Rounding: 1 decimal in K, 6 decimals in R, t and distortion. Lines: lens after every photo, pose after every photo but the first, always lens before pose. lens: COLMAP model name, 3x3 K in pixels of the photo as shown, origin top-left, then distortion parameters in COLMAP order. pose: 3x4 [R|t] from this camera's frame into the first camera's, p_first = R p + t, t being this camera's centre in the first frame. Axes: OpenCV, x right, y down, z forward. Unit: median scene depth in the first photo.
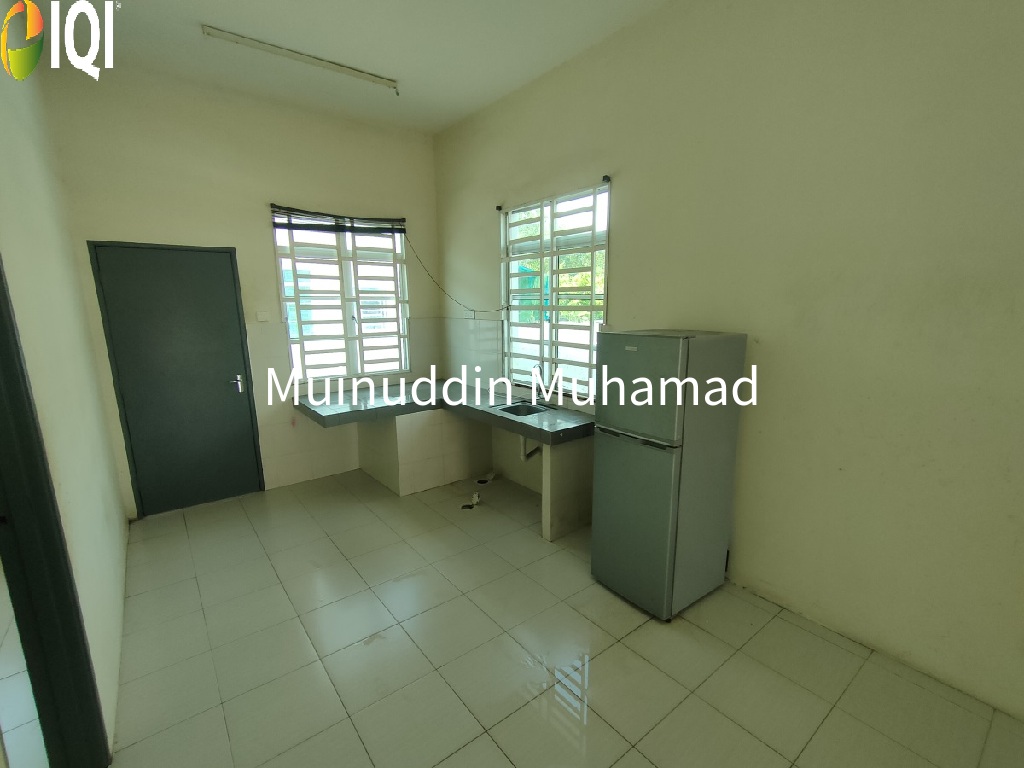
lens RADIAL K [[471.5, 0, 515.5], [0, 471.5, 393.7], [0, 0, 1]] dist [-0.001164, -0.000248]
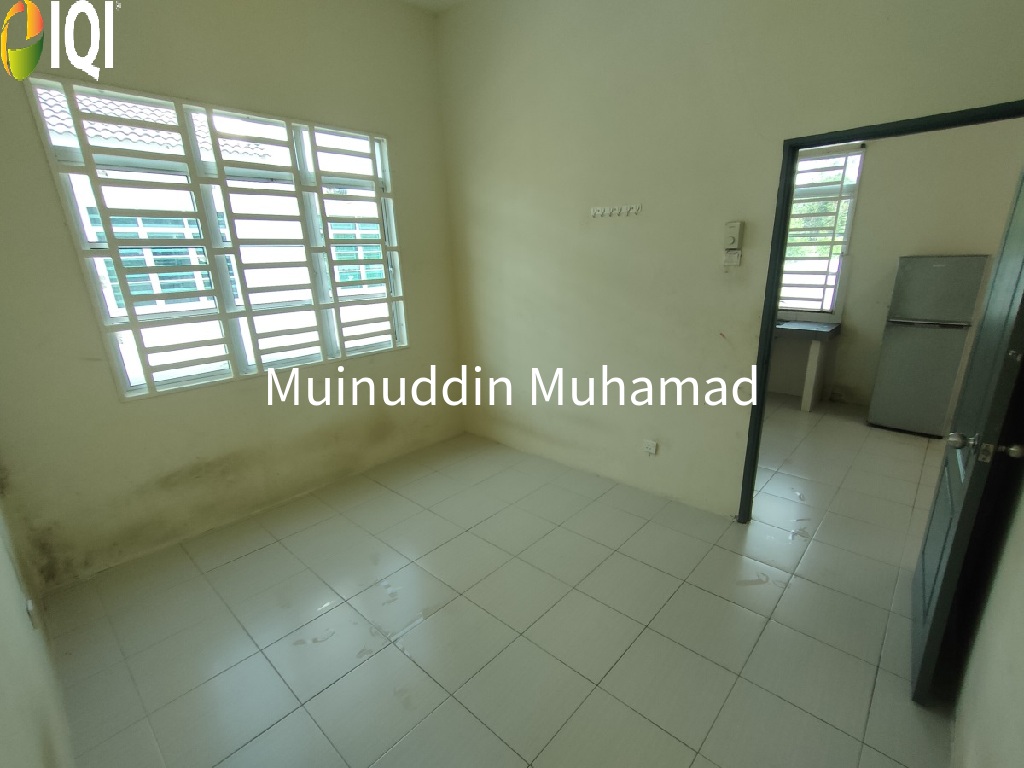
lens RADIAL K [[471.5, 0, 515.5], [0, 471.5, 393.7], [0, 0, 1]] dist [-0.001164, -0.000248]
pose [[0.686903, -0.231466, 0.688904, -0.680928], [0.167851, 0.972824, 0.159497, -0.059184], [-0.707100, 0.006074, 0.707087, 0.313846]]
